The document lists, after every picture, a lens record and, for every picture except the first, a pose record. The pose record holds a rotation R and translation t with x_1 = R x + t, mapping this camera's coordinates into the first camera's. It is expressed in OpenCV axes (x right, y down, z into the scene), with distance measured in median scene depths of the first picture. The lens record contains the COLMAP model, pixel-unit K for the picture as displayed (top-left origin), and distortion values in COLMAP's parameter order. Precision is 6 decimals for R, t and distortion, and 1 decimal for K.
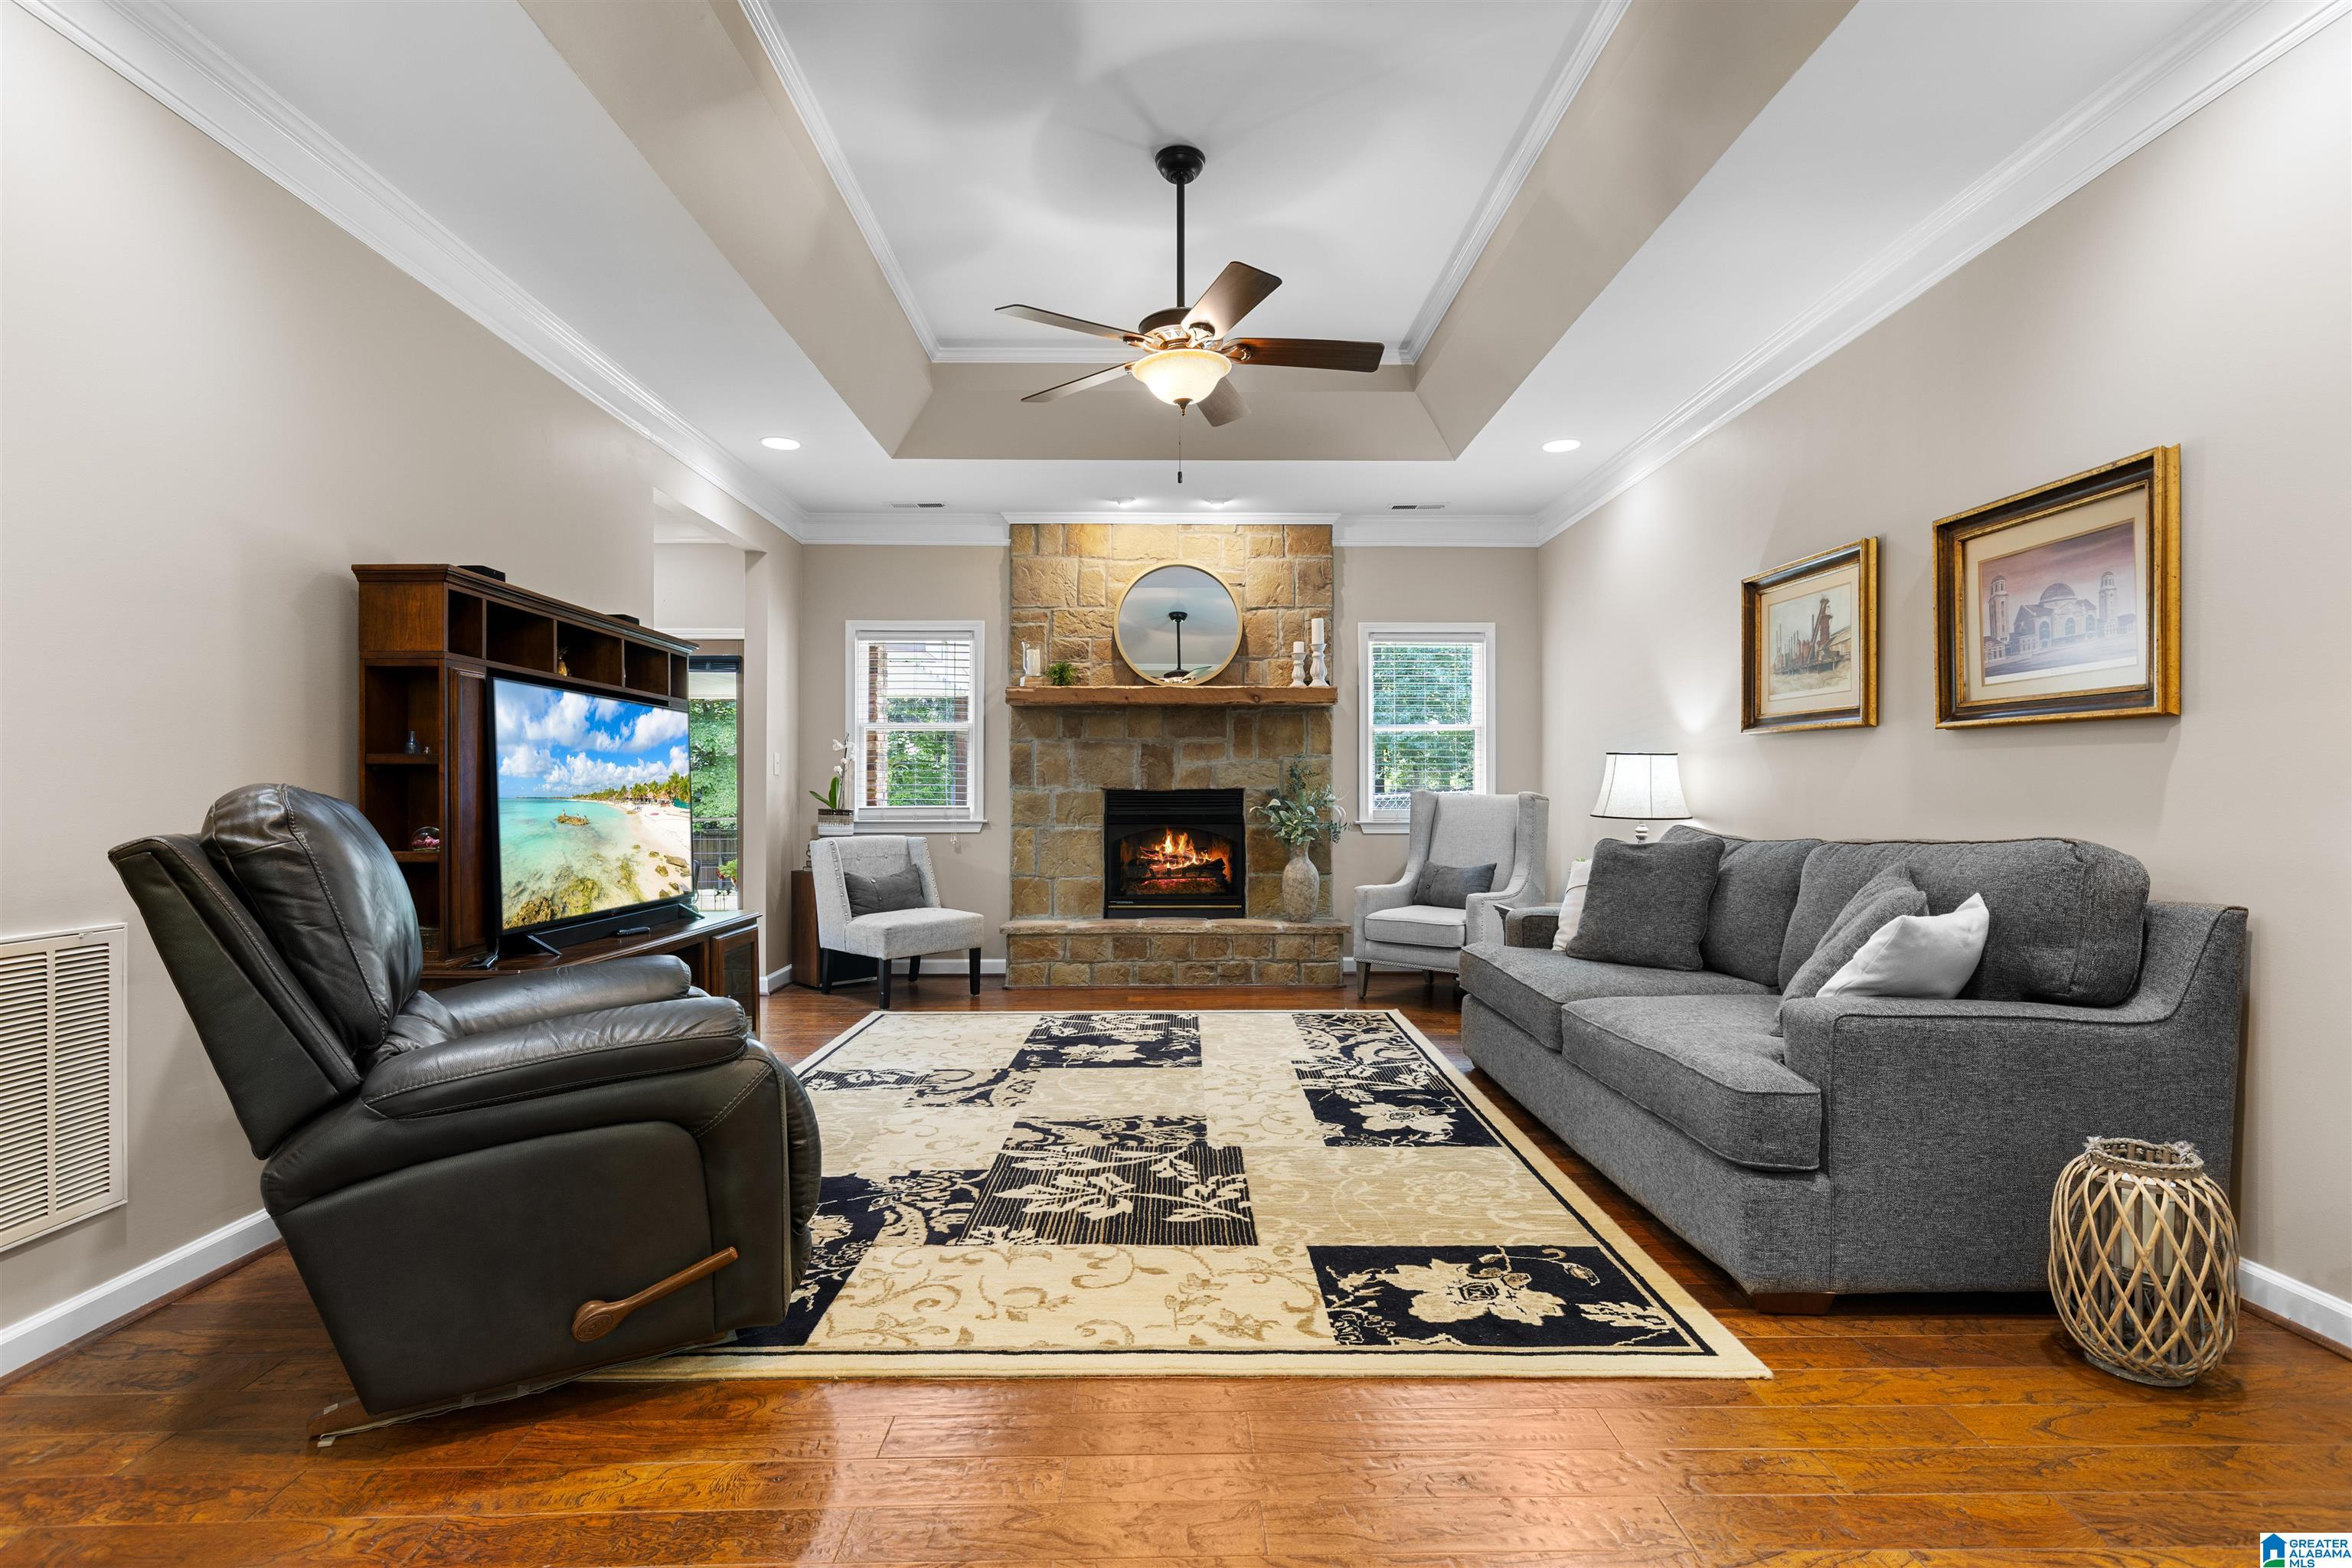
lens RADIAL K [[1147.6, 0, 1180.6], [0, 1147.6, 791.4], [0, 0, 1]] dist [-0.001369, 0.001055]
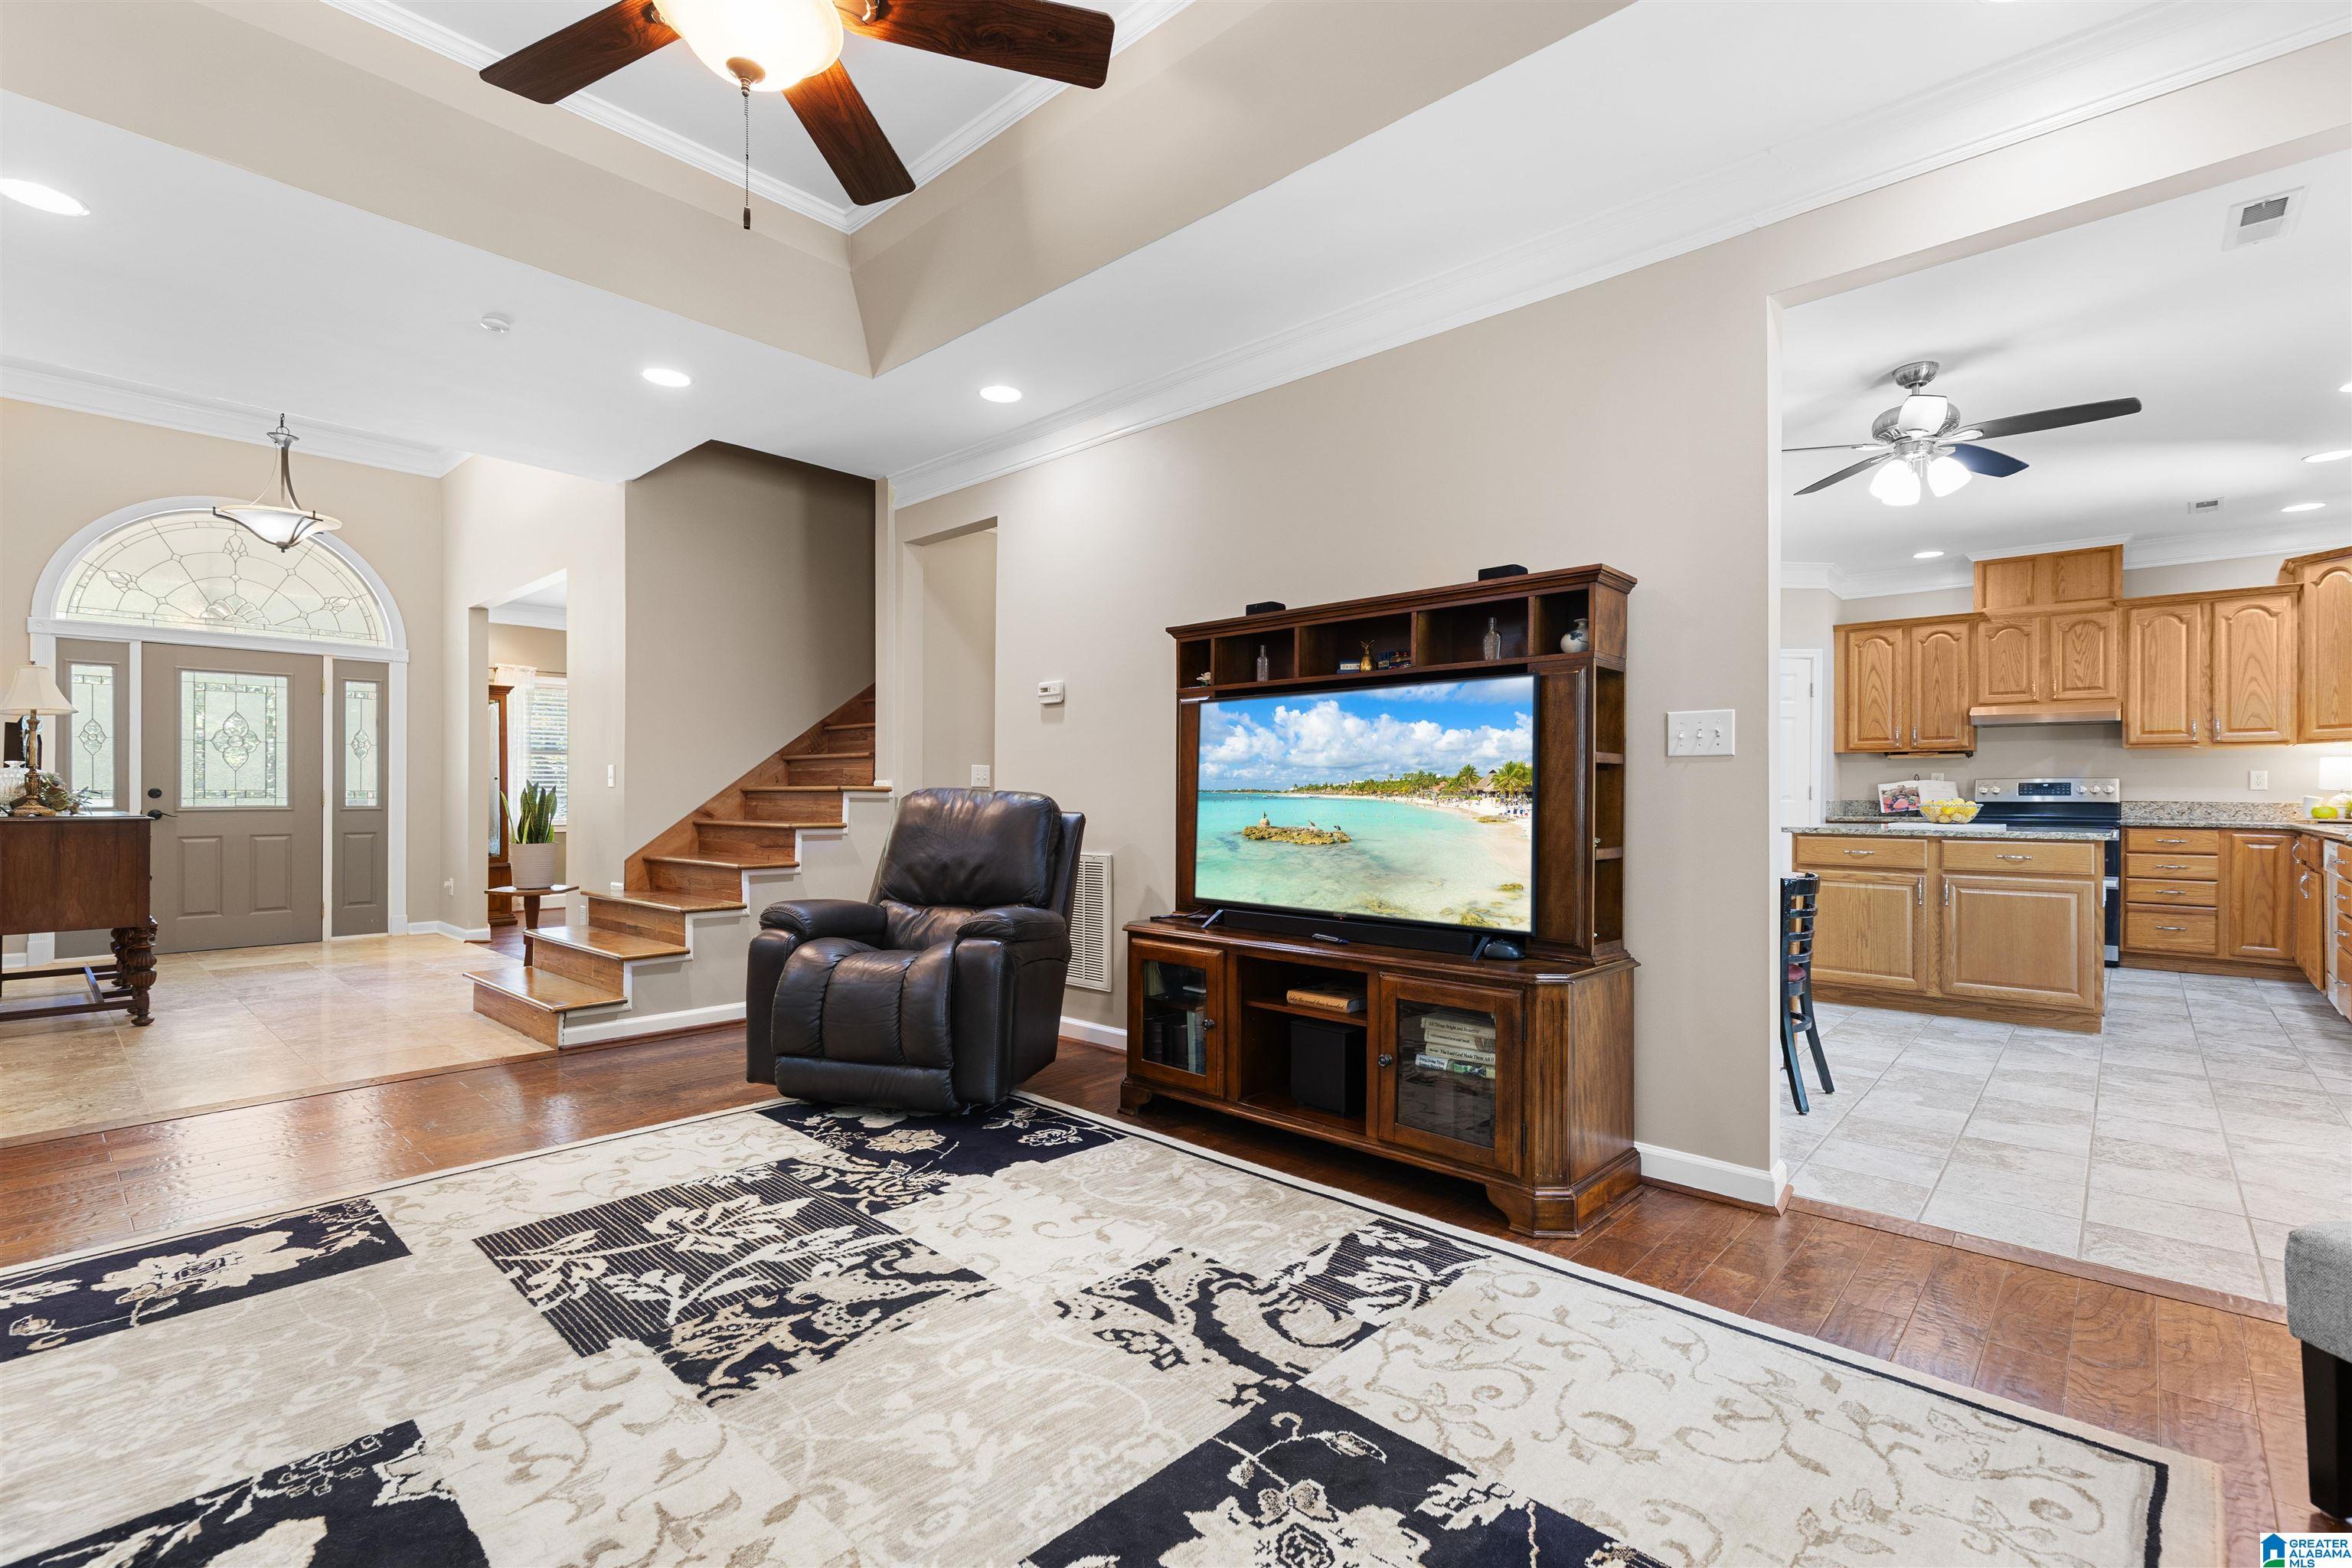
lens RADIAL K [[1058.4, 0, 1179.0], [0, 1058.4, 790.3], [0, 0, 1]] dist [0.007562, -0.001369]
pose [[-0.688724, -0.000848, -0.725023, 0.229309], [0.003470, 0.999984, -0.004466, 0.005559], [0.725015, -0.005591, -0.688710, 1.518236]]
